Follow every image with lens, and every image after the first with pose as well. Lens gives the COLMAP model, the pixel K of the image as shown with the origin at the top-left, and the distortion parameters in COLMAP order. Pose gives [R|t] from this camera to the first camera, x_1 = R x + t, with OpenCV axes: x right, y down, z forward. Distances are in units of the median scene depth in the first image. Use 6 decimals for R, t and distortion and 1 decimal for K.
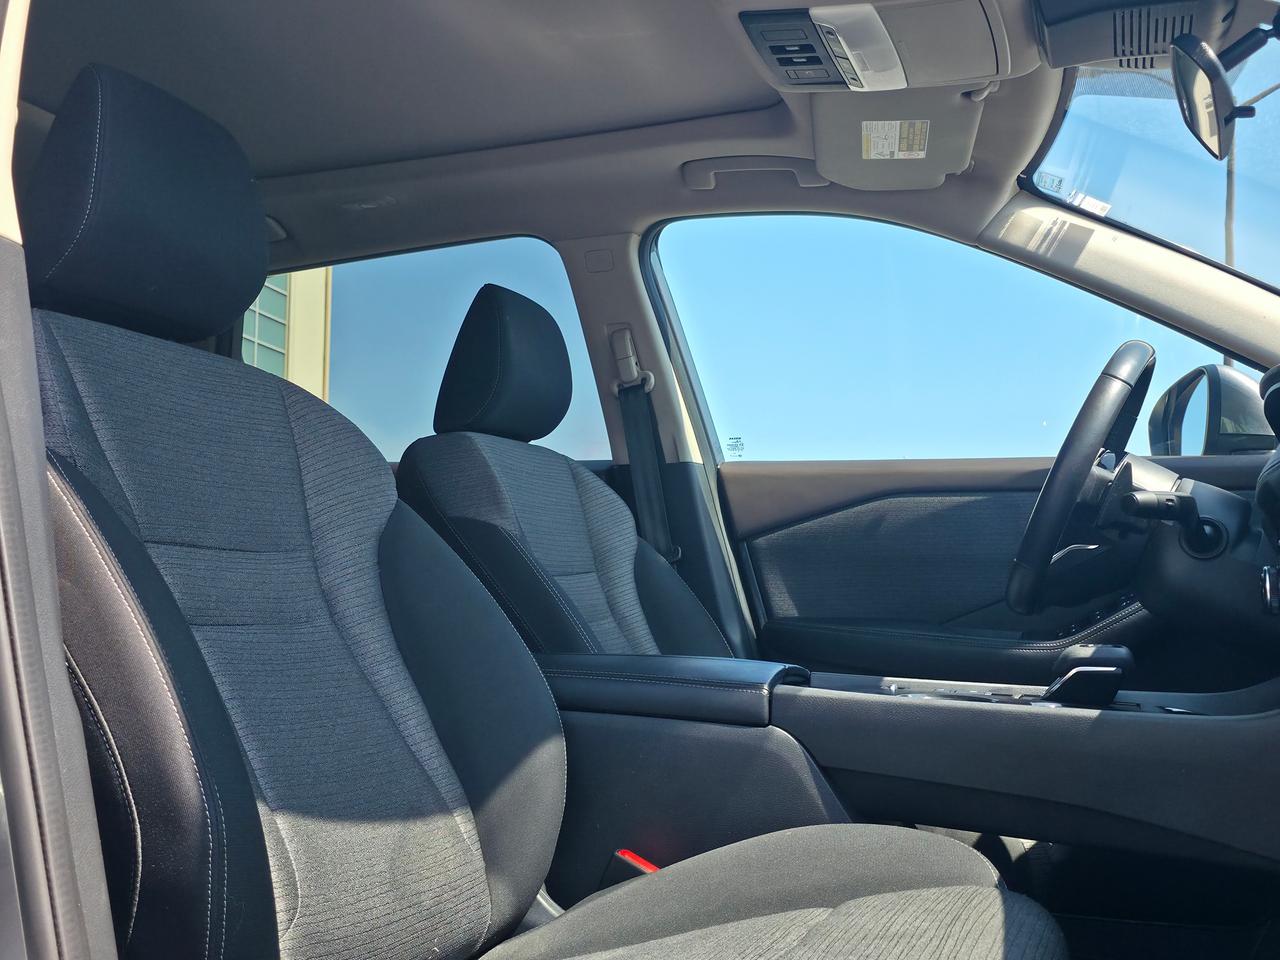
lens RADIAL K [[1284.6, 0, 639.4], [0, 1284.6, 505.7], [0, 0, 1]] dist [0.104856, -0.172385]
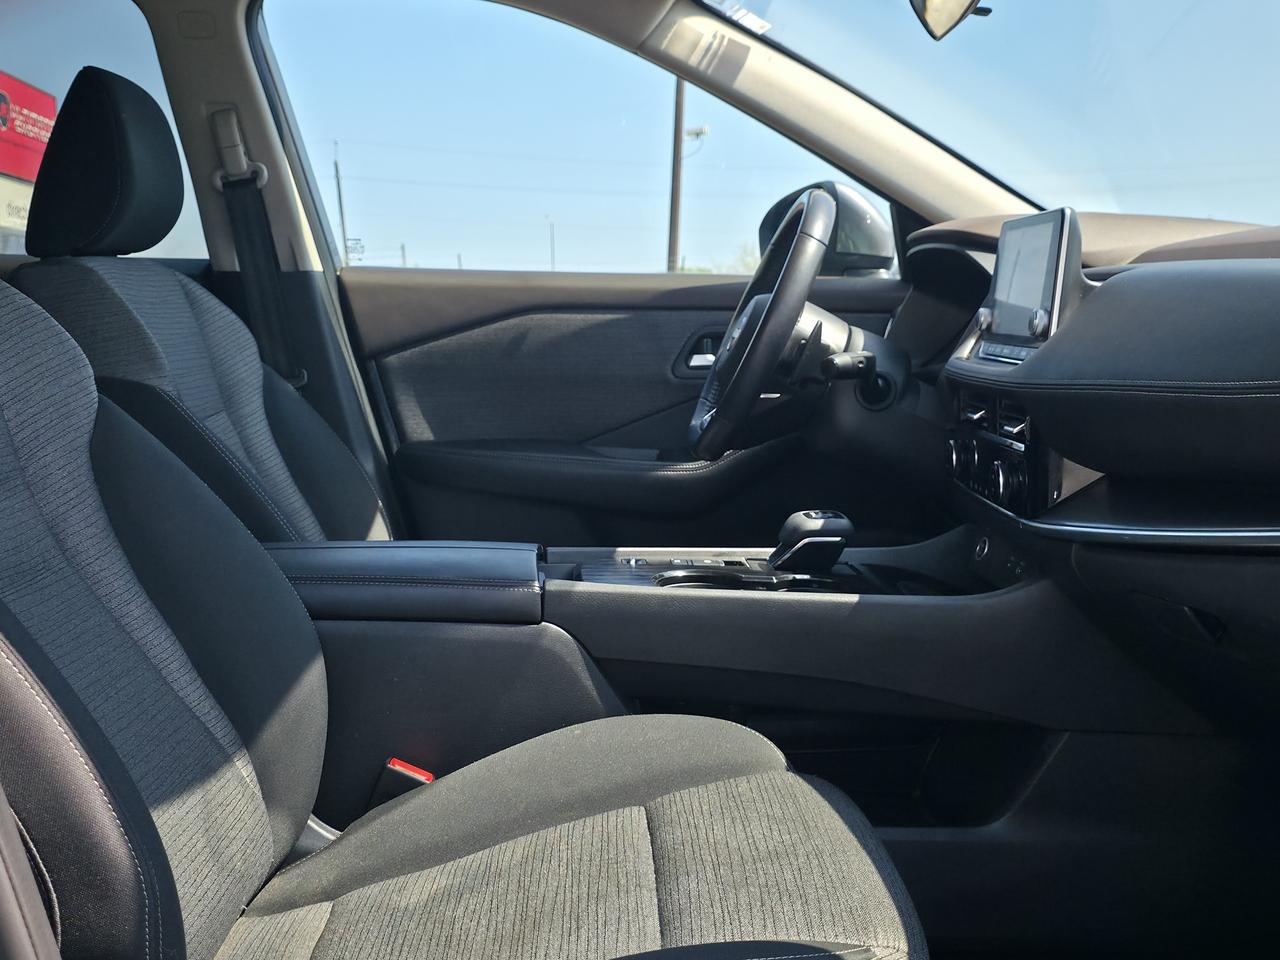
lens RADIAL K [[1423.4, 0, 637.3], [0, 1423.4, 484.1], [0, 0, 1]] dist [0.139462, -0.288989]
pose [[0.914162, -0.057513, 0.401249, -0.178271], [-0.024656, 0.980161, 0.196665, -0.100951], [-0.404600, -0.189677, 0.894607, 0.009093]]
